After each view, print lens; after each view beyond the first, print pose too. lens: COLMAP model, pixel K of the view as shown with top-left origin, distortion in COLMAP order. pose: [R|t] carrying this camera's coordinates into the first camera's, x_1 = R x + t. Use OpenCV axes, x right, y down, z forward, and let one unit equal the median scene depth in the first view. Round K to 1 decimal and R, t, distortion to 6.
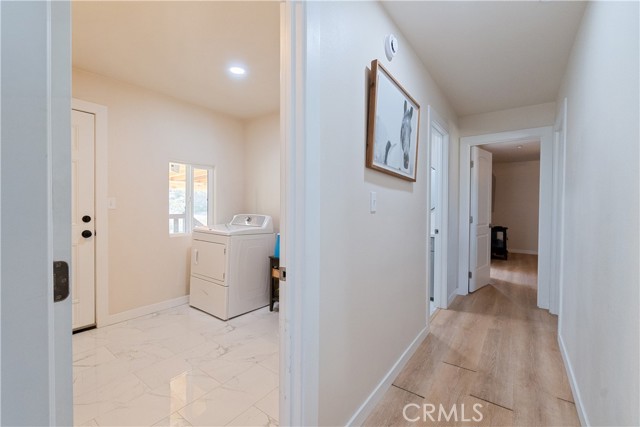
lens RADIAL K [[281.4, 0, 318.2], [0, 281.4, 211.6], [0, 0, 1]] dist [-0.003075, -0.000383]
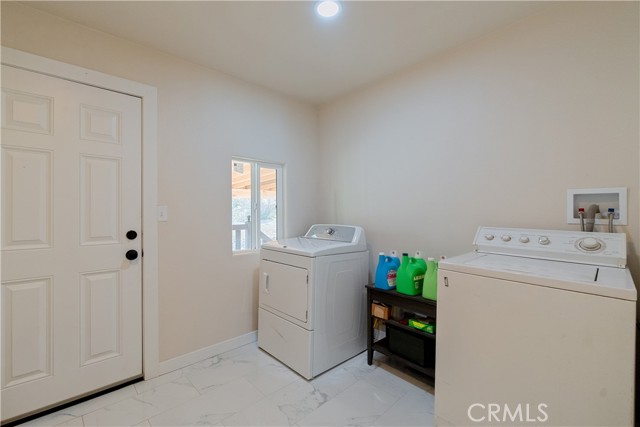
lens RADIAL K [[274.5, 0, 315.0], [0, 274.5, 211.9], [0, 0, 1]] dist [-0.001548, -0.000125]
pose [[0.983479, -0.020471, -0.179860, -0.168508], [0.015827, 0.999504, -0.027219, -0.006296], [0.180328, 0.023923, 0.983316, 0.296113]]
